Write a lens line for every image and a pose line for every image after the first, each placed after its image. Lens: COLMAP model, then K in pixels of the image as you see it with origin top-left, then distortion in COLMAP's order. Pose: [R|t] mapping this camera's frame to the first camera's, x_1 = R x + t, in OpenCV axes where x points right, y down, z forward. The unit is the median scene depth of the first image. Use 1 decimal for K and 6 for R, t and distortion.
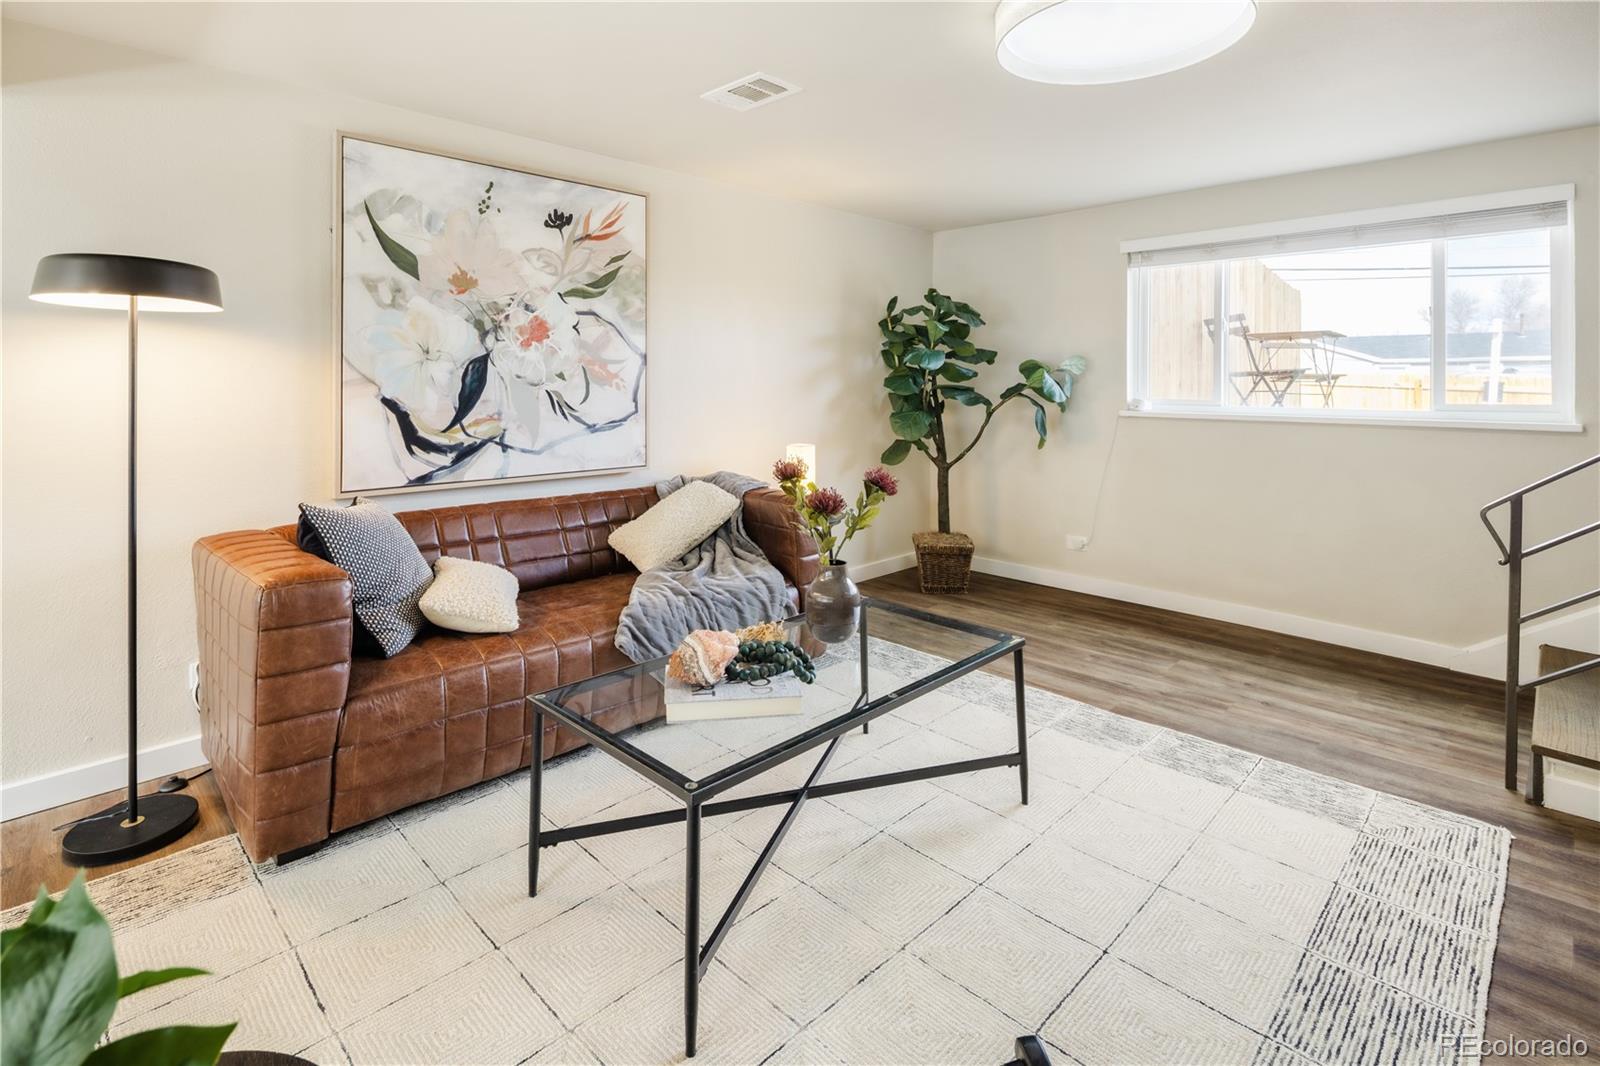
lens RADIAL K [[781.9, 0, 791.7], [0, 781.9, 389.0], [0, 0, 1]] dist [0.007980, -0.005972]
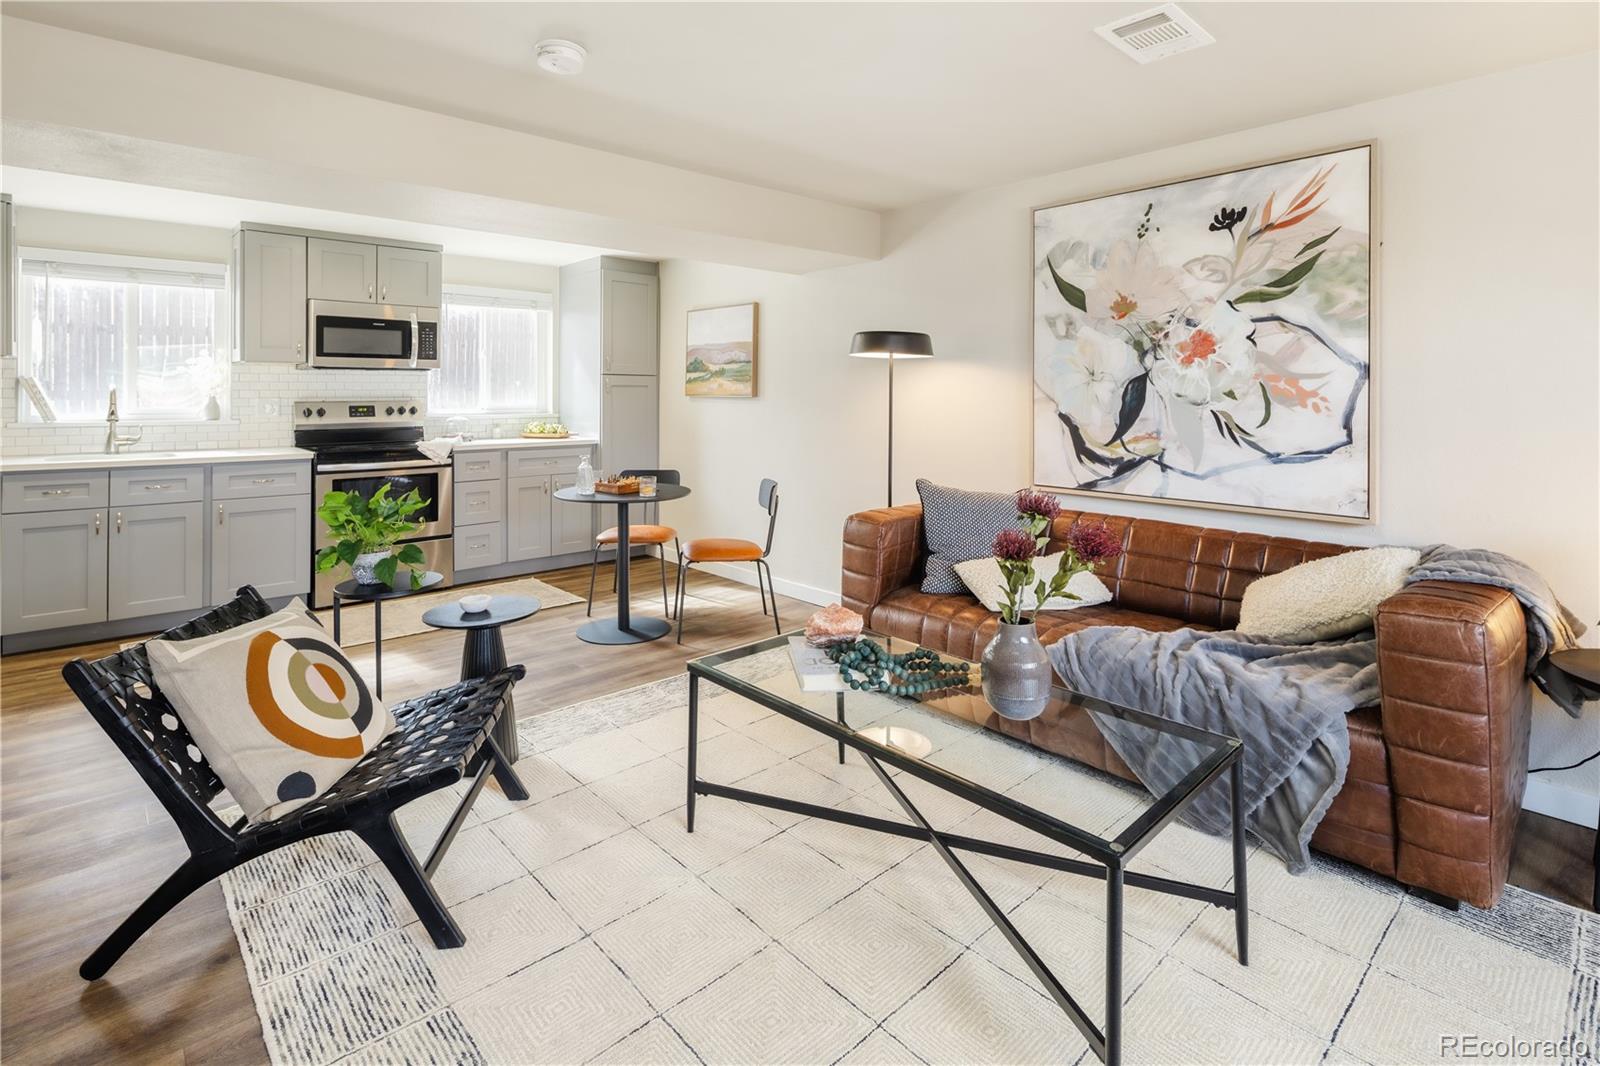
lens RADIAL K [[781.9, 0, 786.9], [0, 781.9, 391.2], [0, 0, 1]] dist [0.007980, -0.005972]
pose [[-0.053099, -0.005884, -0.998572, 0.648766], [-0.012271, 0.999911, -0.005240, -0.010163], [0.998514, 0.011975, -0.053167, 0.579198]]
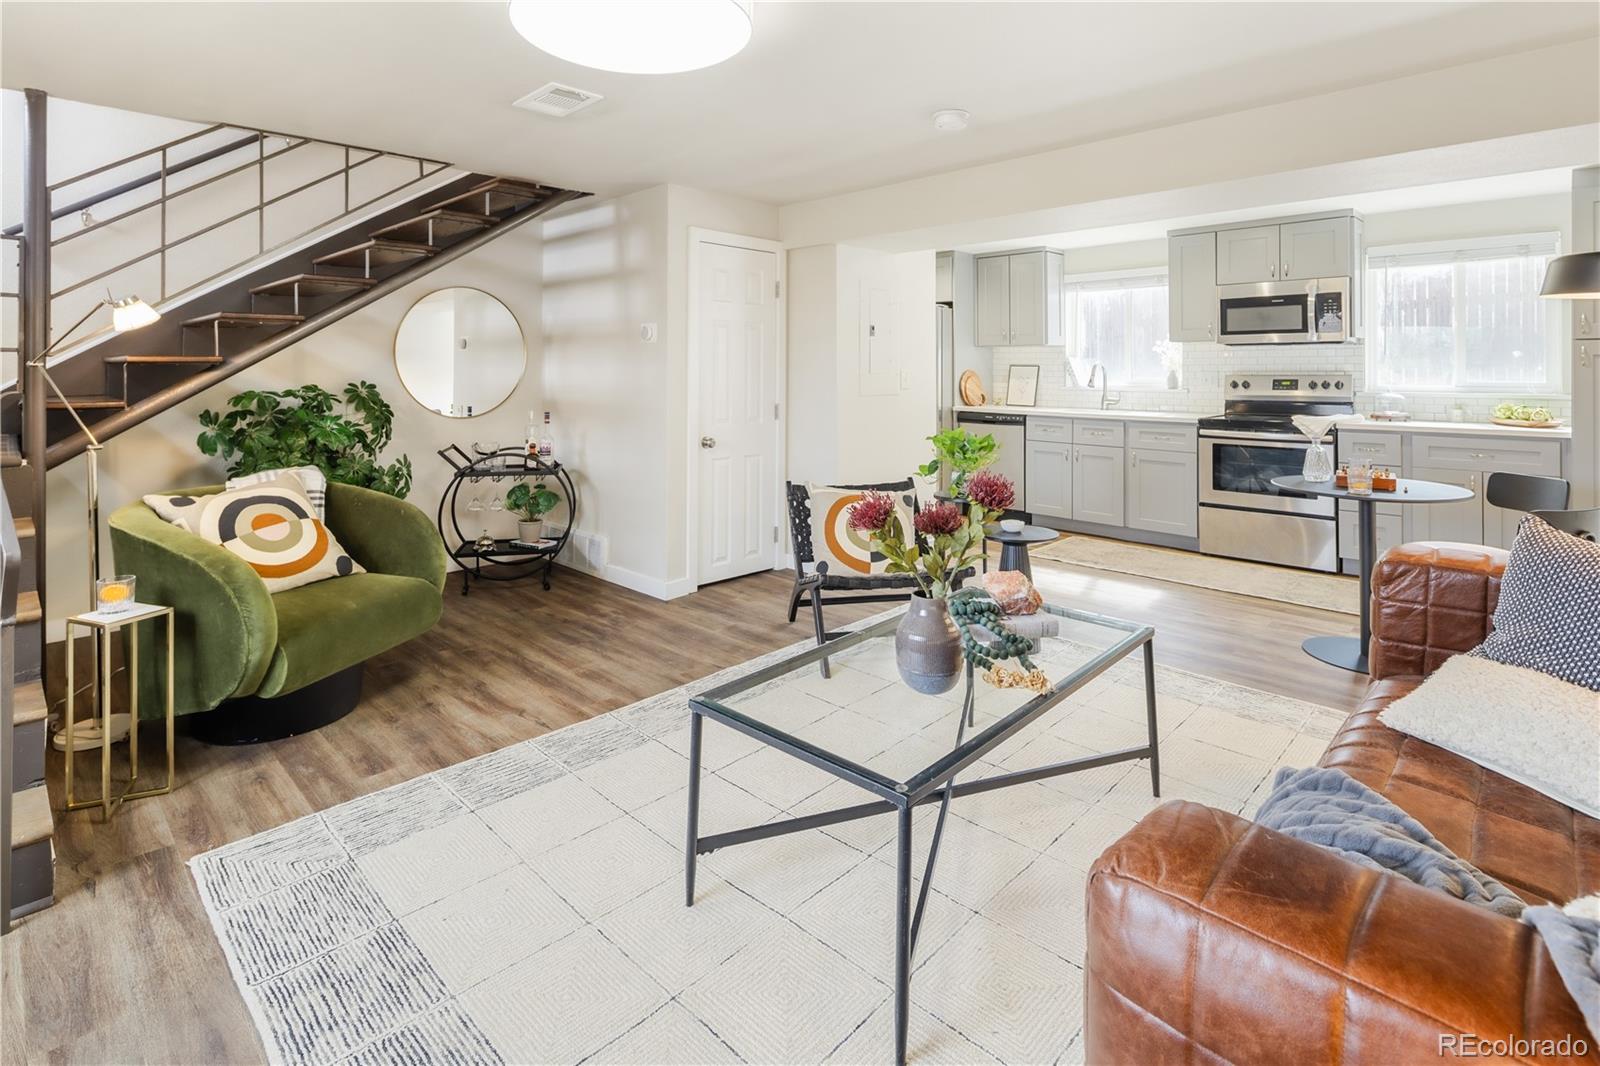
lens RADIAL K [[781.9, 0, 788.9], [0, 781.9, 366.4], [0, 0, 1]] dist [0.007980, -0.005972]
pose [[-0.999940, -0.002197, -0.010707, 0.151912], [-0.002279, 0.999968, 0.007716, -0.016614], [0.010690, 0.007740, -0.999913, 1.315414]]
